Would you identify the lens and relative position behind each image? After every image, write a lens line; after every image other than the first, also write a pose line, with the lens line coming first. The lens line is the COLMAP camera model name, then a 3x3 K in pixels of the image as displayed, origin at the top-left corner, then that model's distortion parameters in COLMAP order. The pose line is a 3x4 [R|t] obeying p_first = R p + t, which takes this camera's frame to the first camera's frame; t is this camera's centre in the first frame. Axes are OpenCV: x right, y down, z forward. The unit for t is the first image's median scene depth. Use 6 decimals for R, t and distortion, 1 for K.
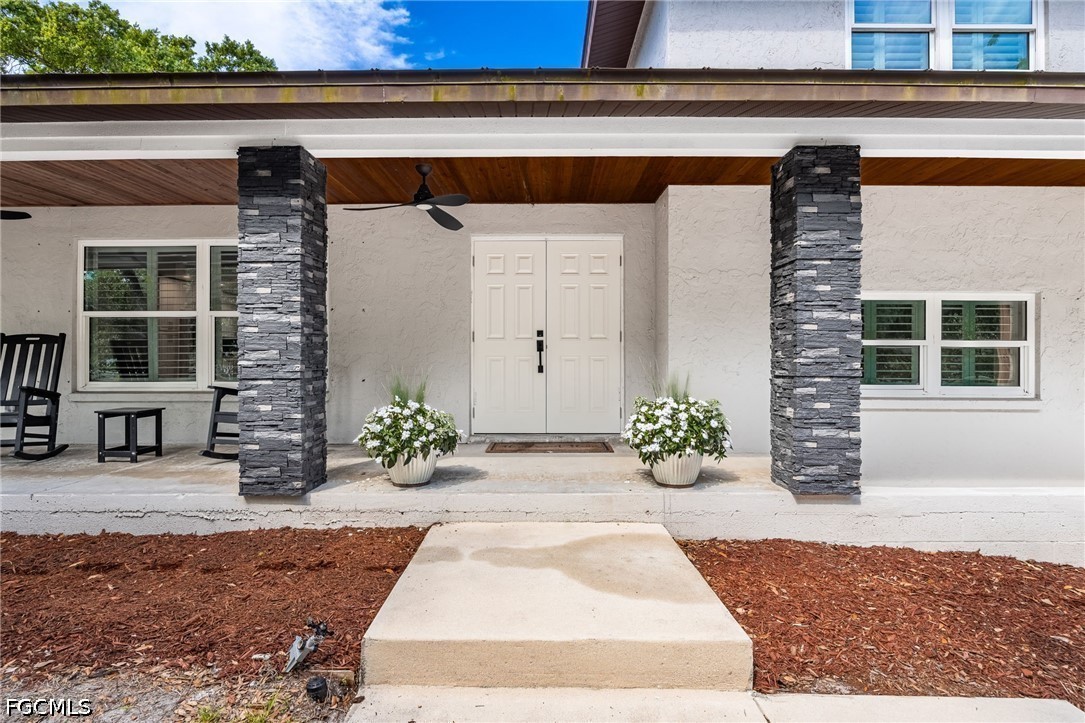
lens RADIAL K [[444.9, 0, 549.1], [0, 444.9, 355.8], [0, 0, 1]] dist [0.001803, -0.000321]
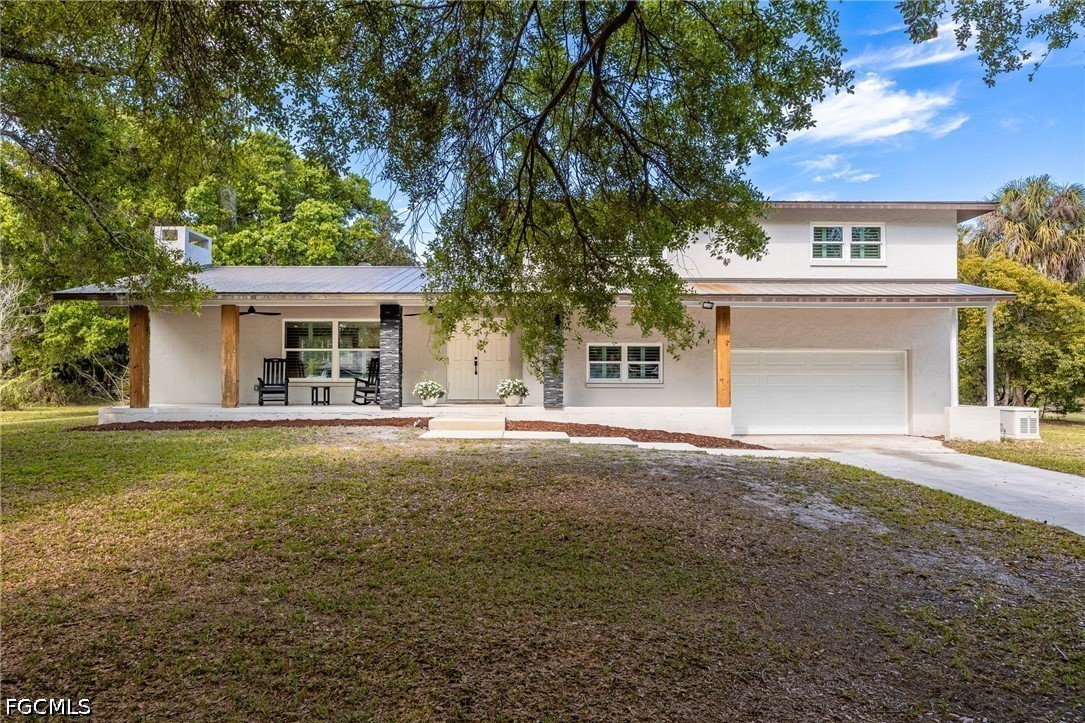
lens RADIAL K [[541.7, 0, 539.5], [0, 541.7, 358.2], [0, 0, 1]] dist [0.000423, 0.000161]
pose [[0.999854, 0.001694, 0.017012, 0.414579], [-0.001241, 0.999645, -0.026626, 0.043305], [-0.017051, 0.026601, 0.999501, -2.937134]]
